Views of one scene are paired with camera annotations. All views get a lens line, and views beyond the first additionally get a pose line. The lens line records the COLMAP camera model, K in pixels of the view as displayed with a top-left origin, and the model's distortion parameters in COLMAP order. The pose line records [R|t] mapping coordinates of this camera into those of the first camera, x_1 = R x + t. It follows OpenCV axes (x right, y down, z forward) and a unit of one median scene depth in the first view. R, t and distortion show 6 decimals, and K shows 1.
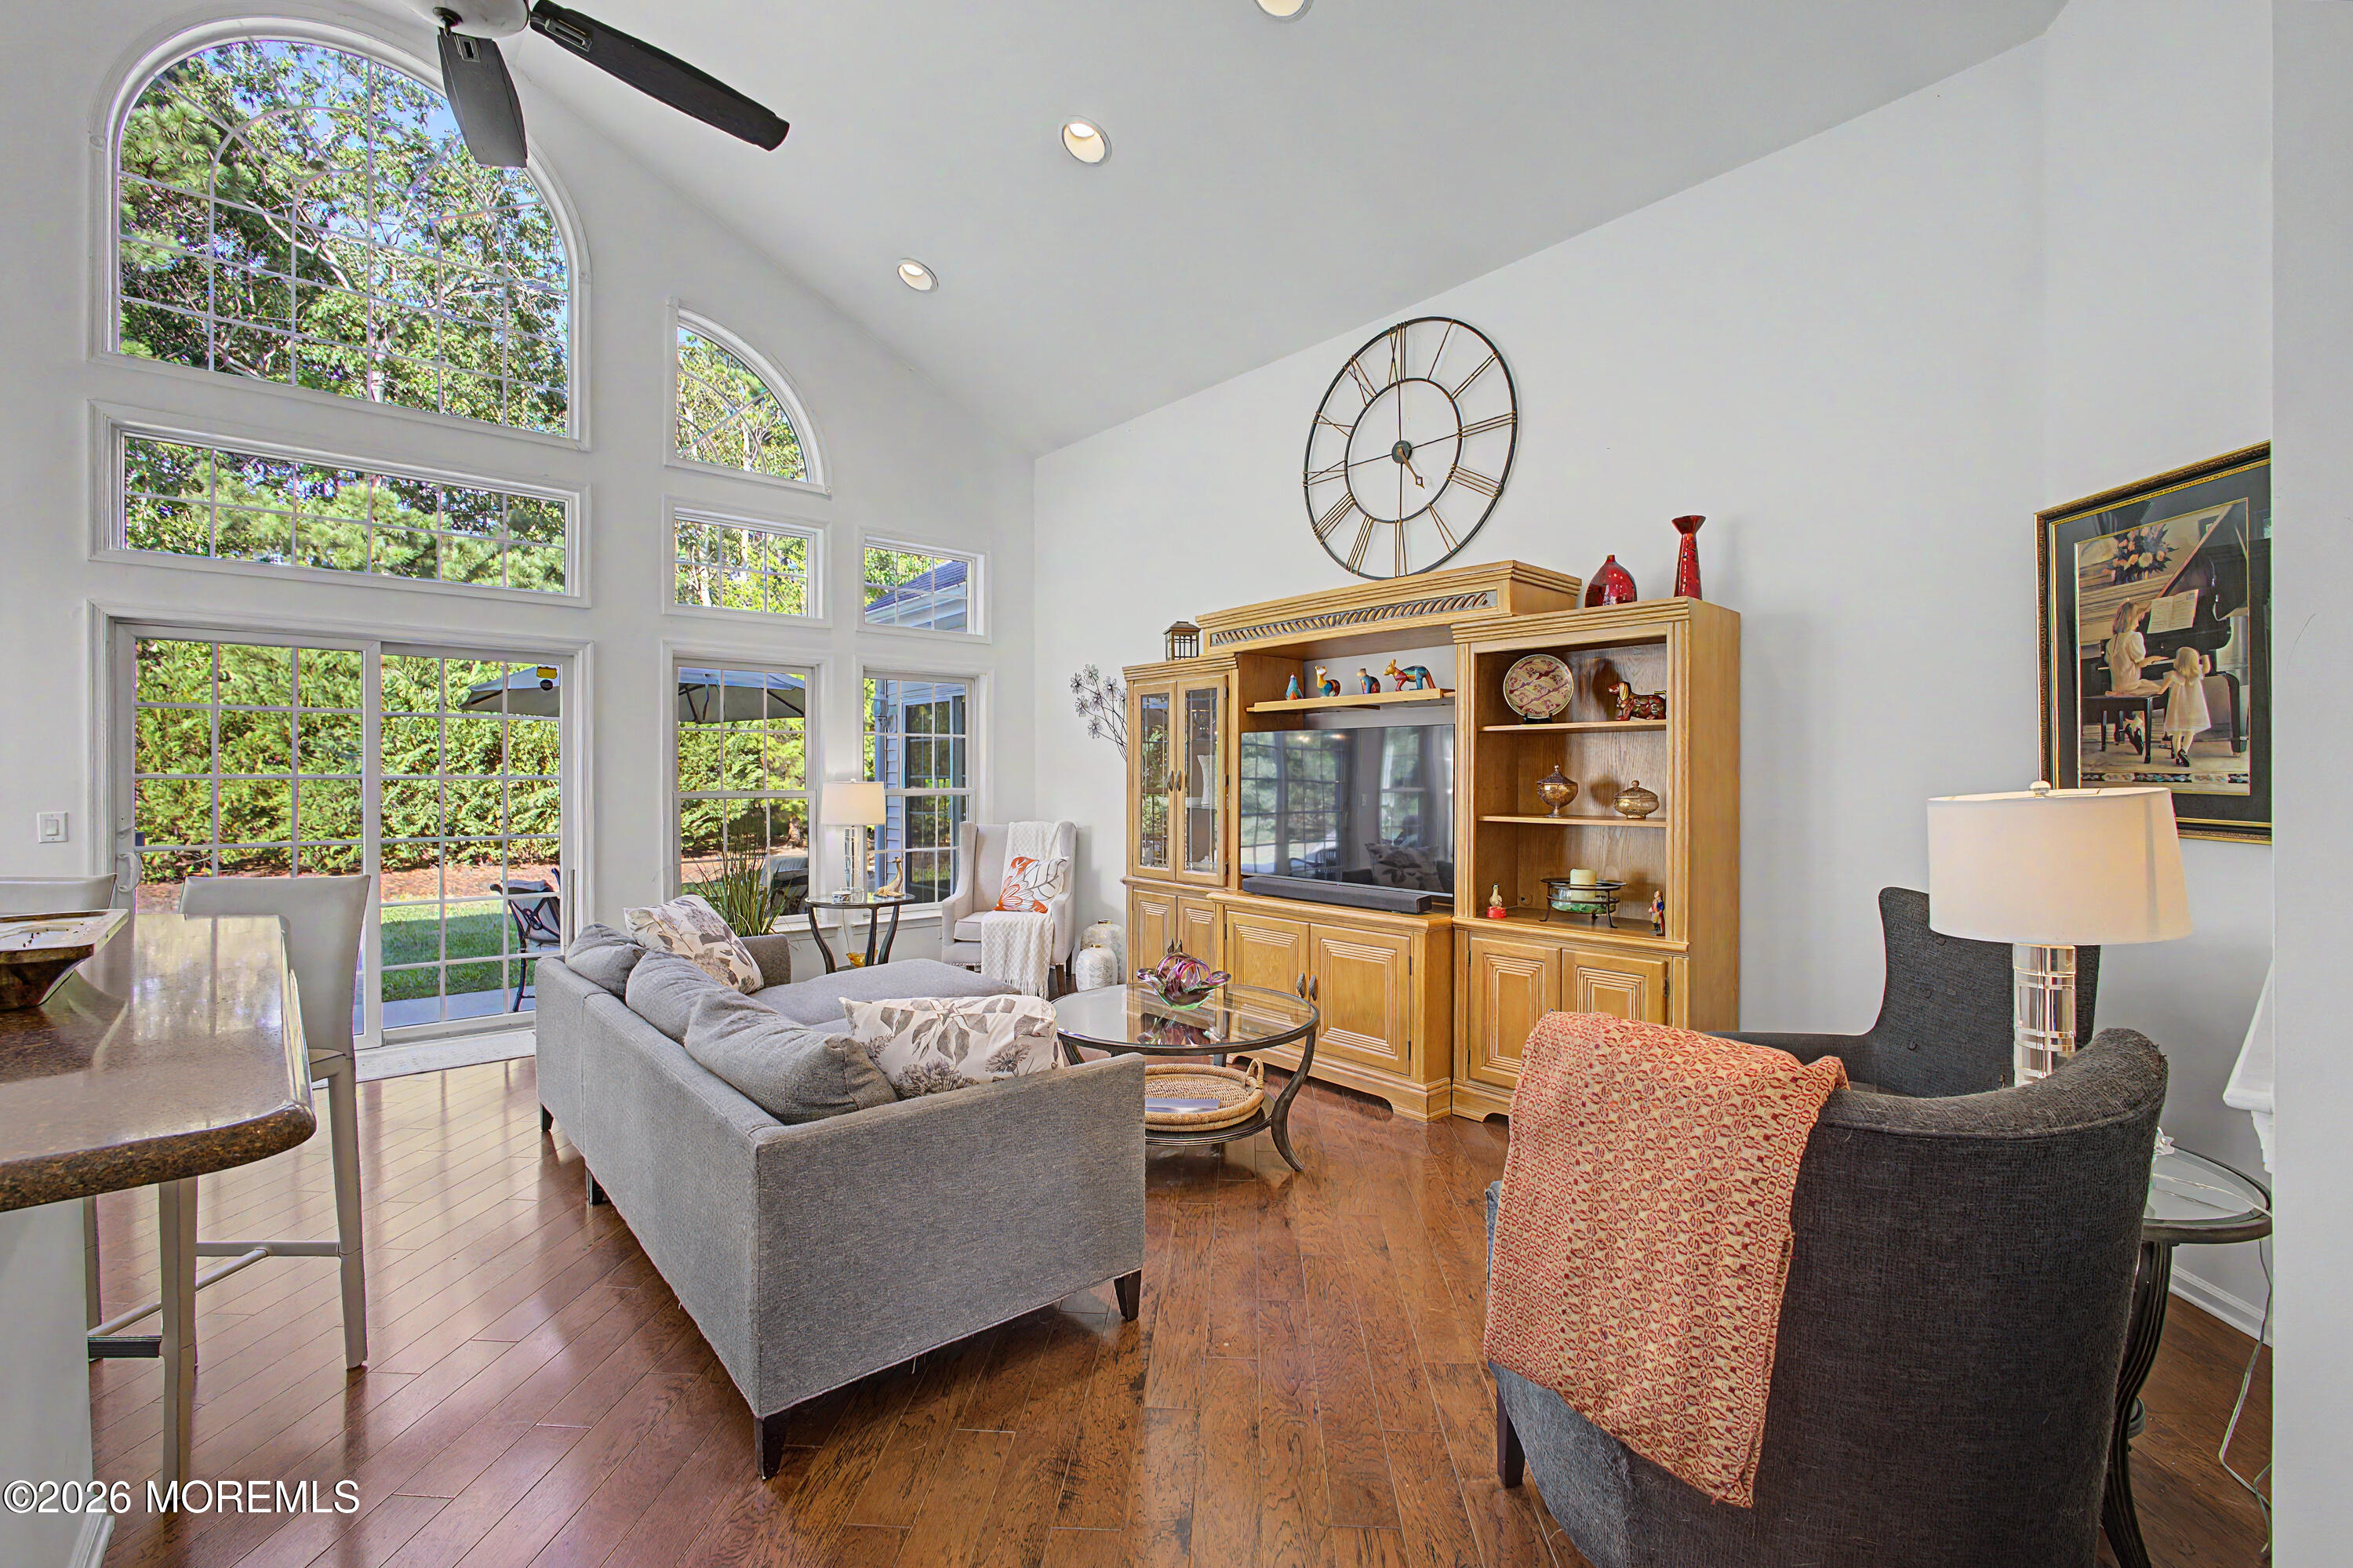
lens RADIAL K [[1020.7, 0, 1176.5], [0, 1020.7, 784.0], [0, 0, 1]] dist [-0.016089, 0.000137]
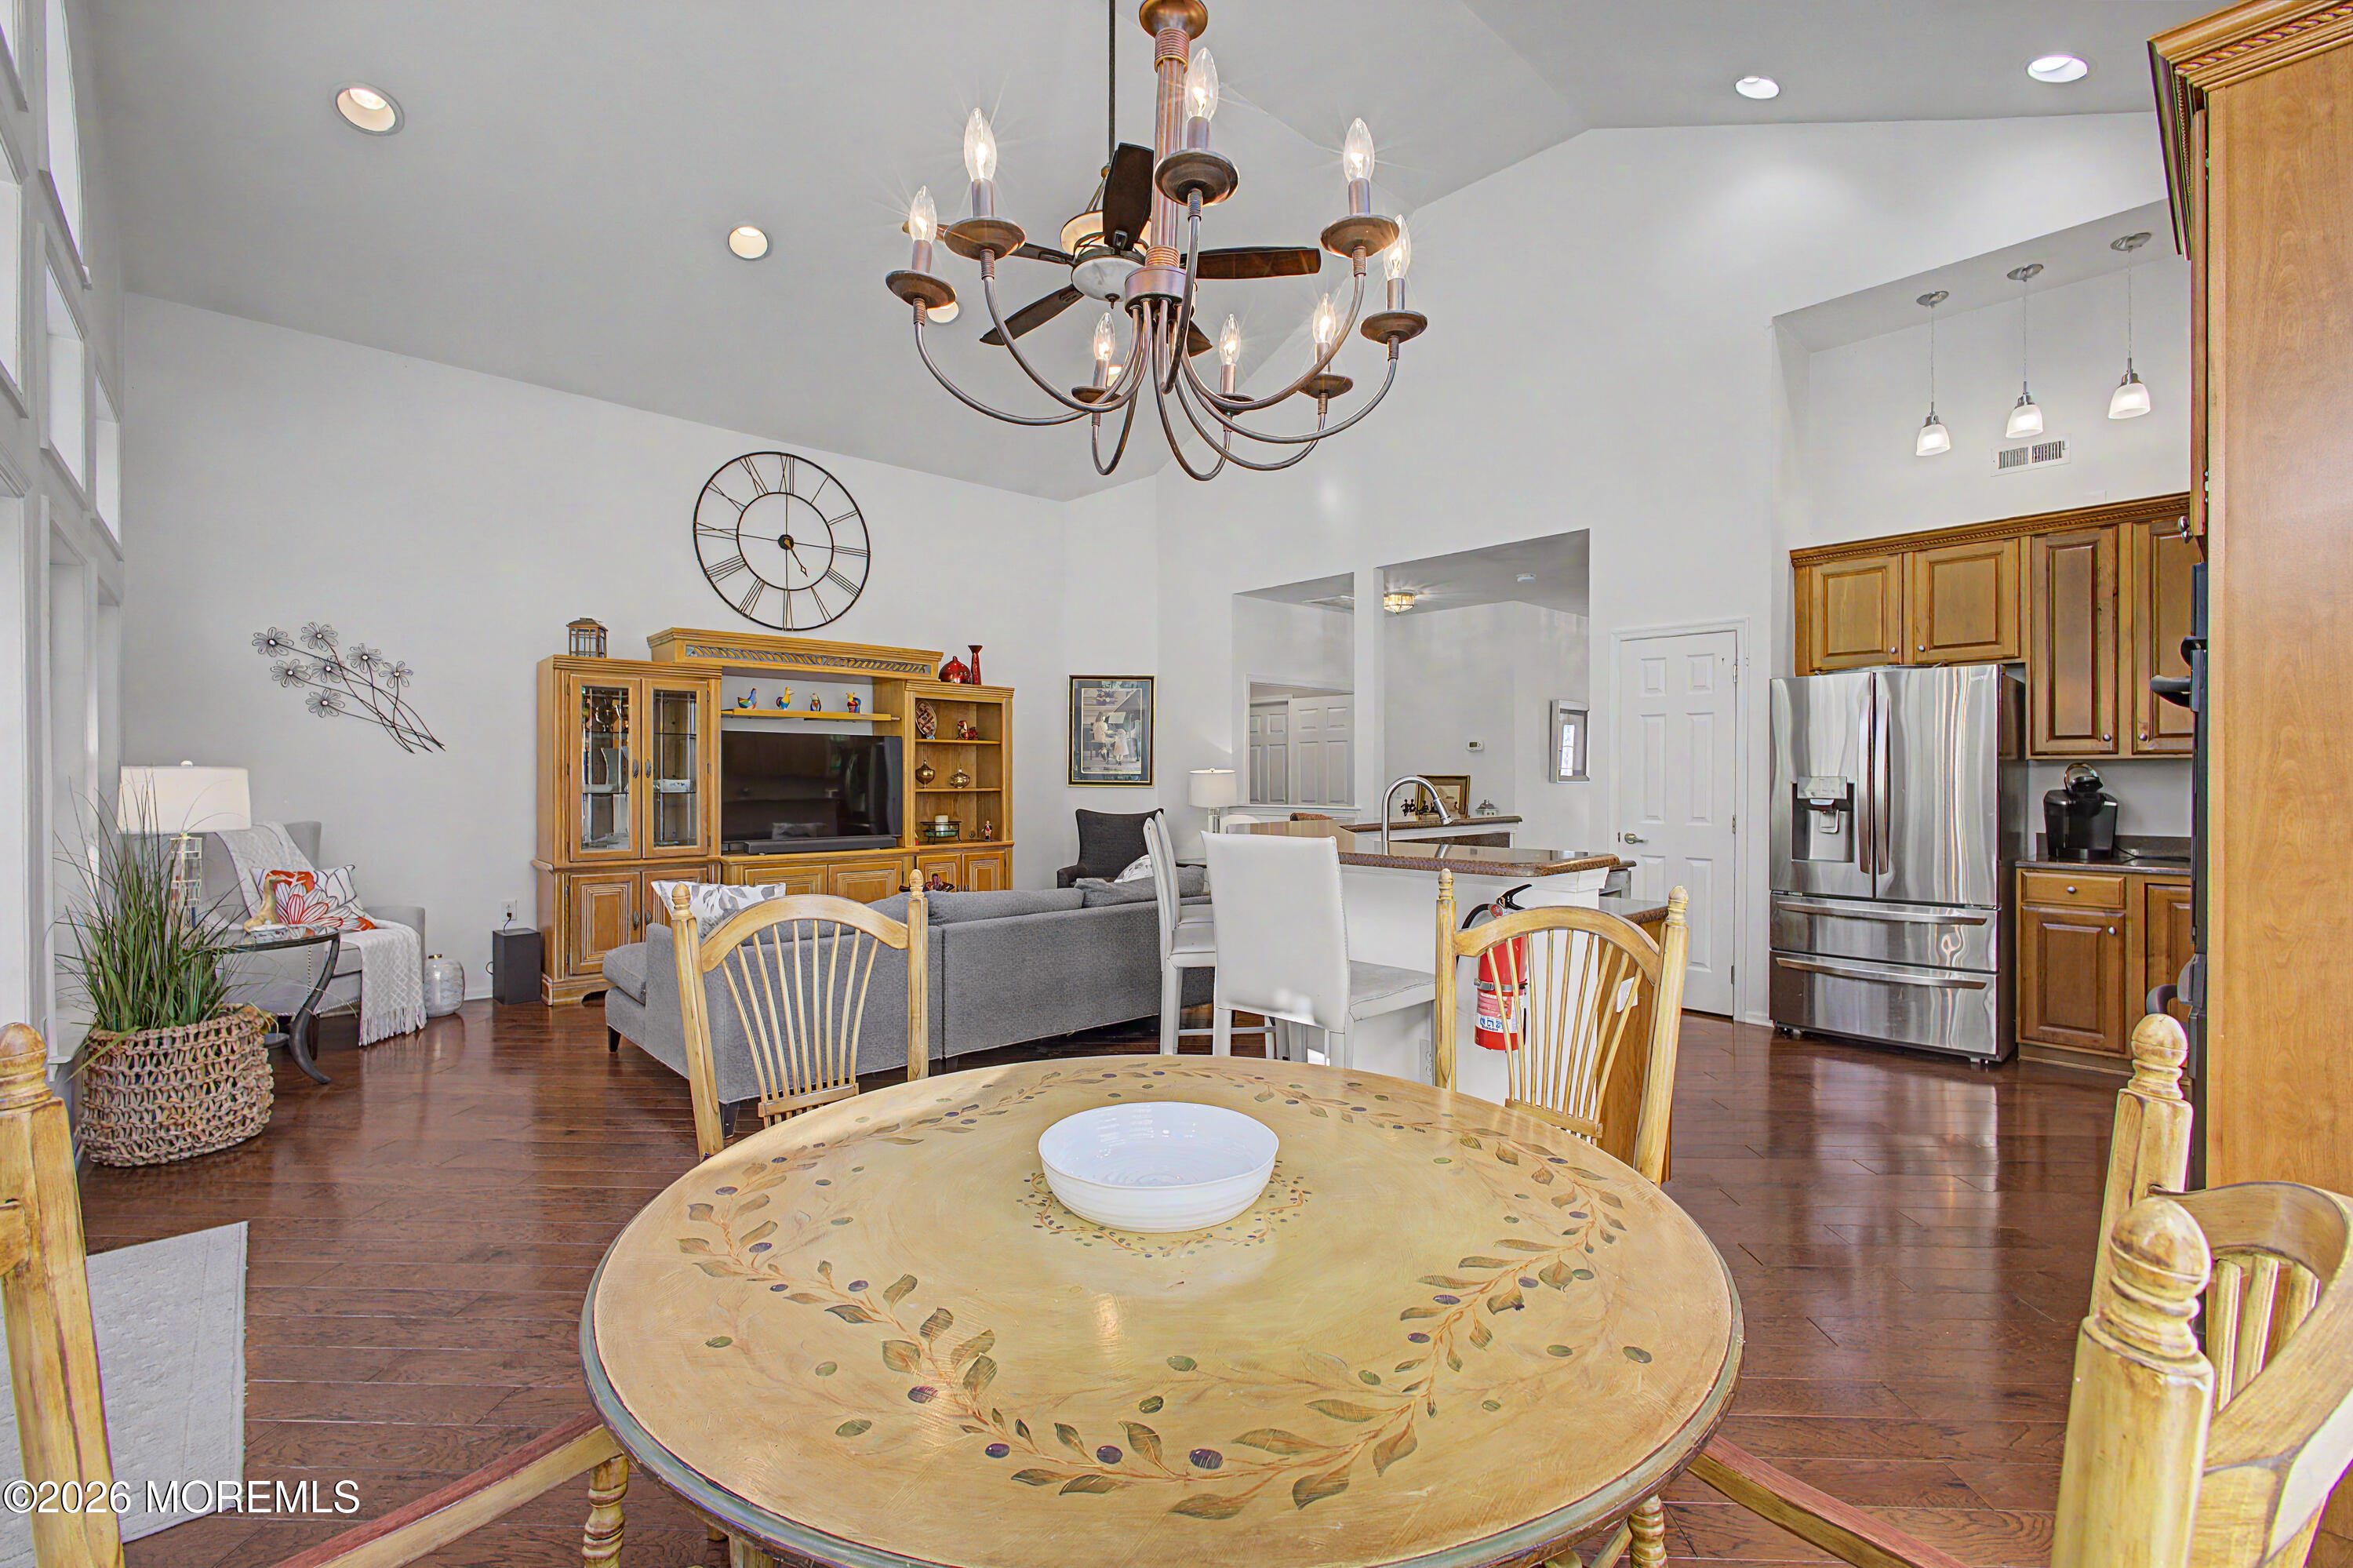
lens RADIAL K [[1002.4, 0, 1176.5], [0, 1002.4, 784.0], [0, 0, 1]] dist [-0.017062, 0.008375]
pose [[-0.029603, -0.004131, 0.999553, -1.156487], [0.011034, 0.999929, 0.004459, 0.015521], [-0.999501, 0.011161, -0.029556, 0.469532]]
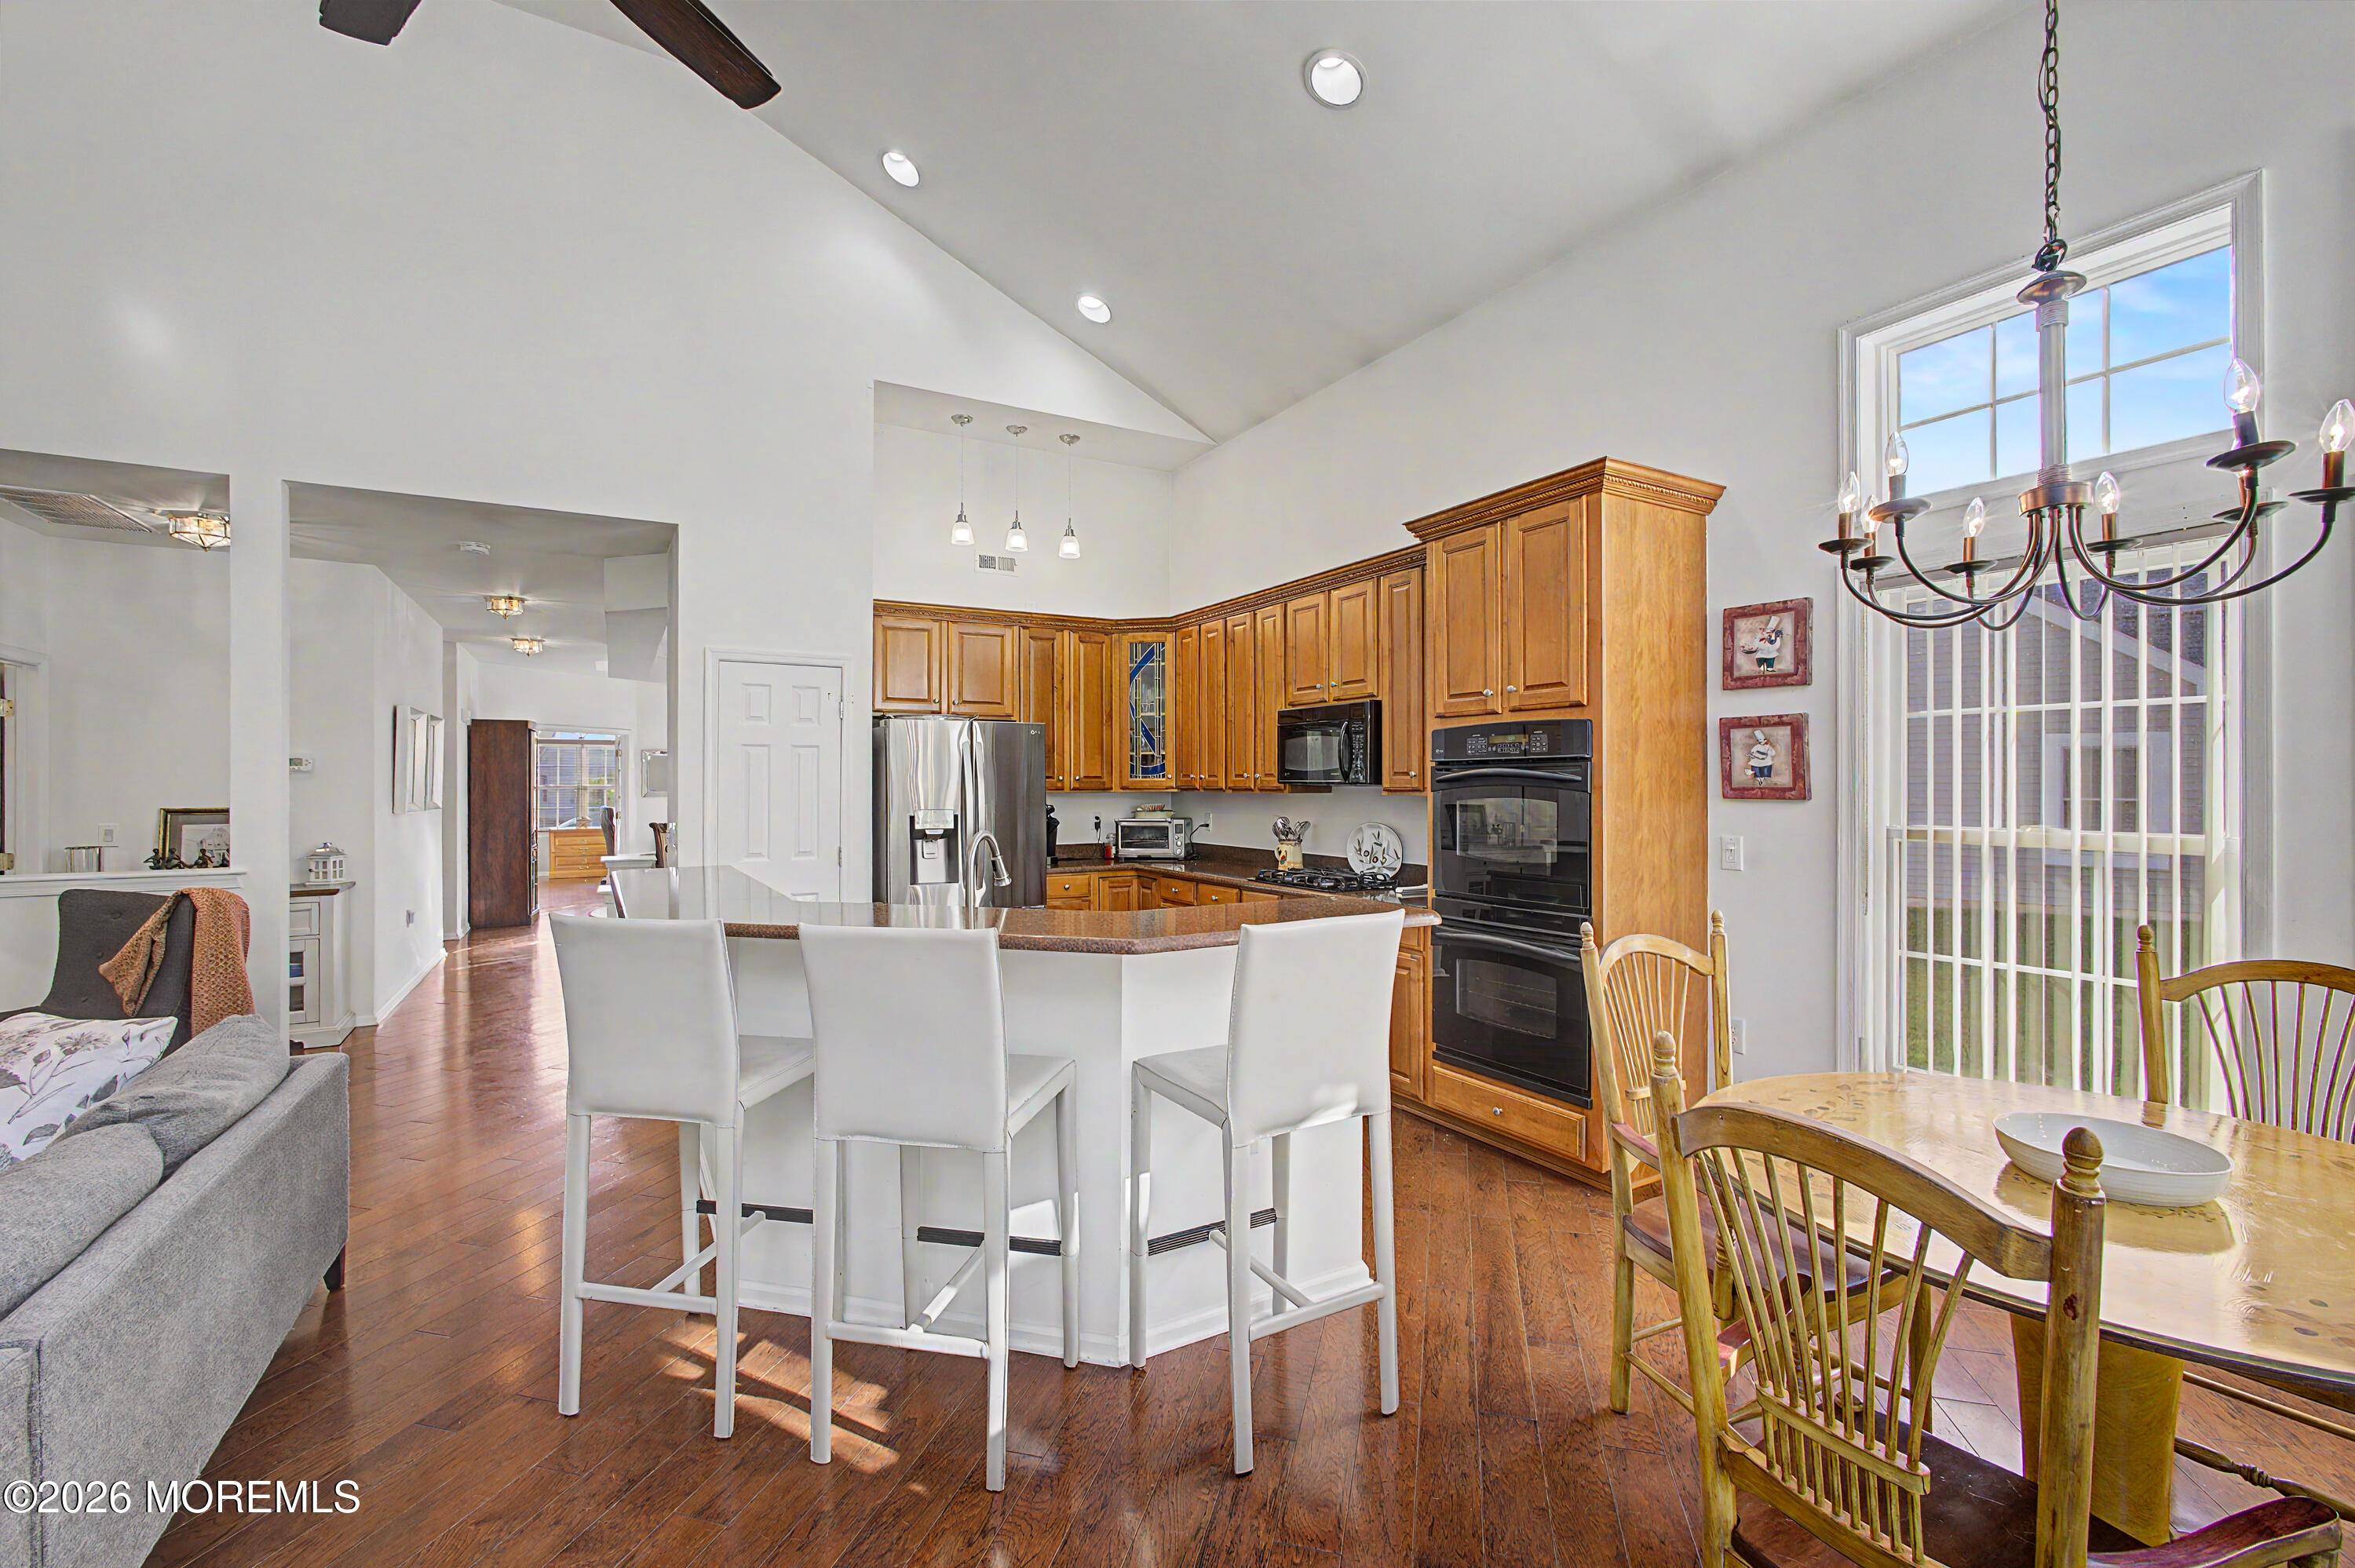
lens RADIAL K [[1003.0, 0, 1177.5], [0, 1003.0, 784.0], [0, 0, 1]] dist [-0.017062, 0.008375]
pose [[-0.979774, 0.003091, 0.200085, -0.708467], [0.004288, 0.999975, 0.005550, -0.012618], [-0.200063, 0.006296, -0.979763, 0.820285]]
